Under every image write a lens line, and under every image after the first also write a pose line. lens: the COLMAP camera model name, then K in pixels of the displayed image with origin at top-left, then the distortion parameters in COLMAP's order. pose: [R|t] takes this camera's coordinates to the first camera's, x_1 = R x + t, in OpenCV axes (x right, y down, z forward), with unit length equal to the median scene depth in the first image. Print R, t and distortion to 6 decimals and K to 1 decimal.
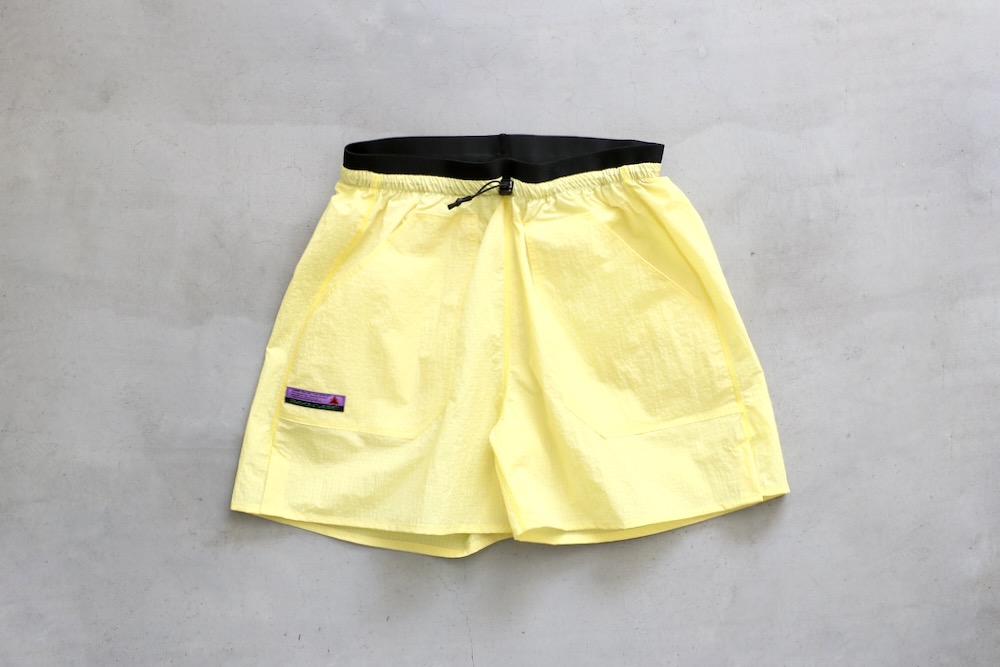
lens RADIAL K [[1108.5, 0, 500.0], [0, 1108.5, 333.5], [0, 0, 1]] dist [-0.010336, -0.005726]
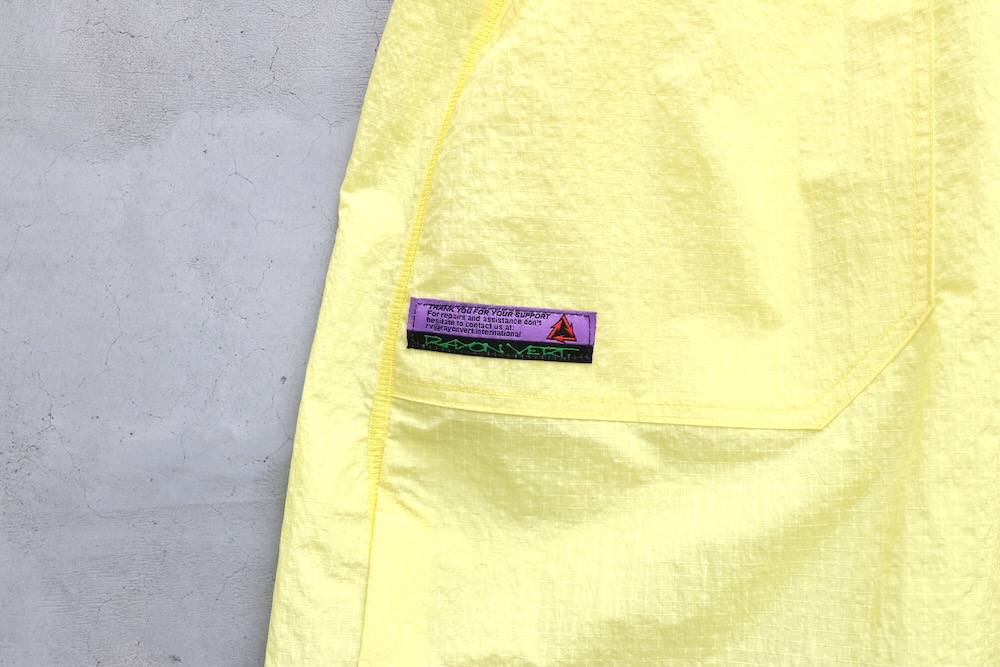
lens RADIAL K [[824.5, 0, 500.0], [0, 824.5, 333.5], [0, 0, 1]] dist [-0.060617, -0.000621]
pose [[0.997084, -0.076237, 0.003505, -0.167944], [0.076316, 0.995673, -0.053024, 0.072934], [0.000552, 0.053137, 0.998587, 0.759558]]
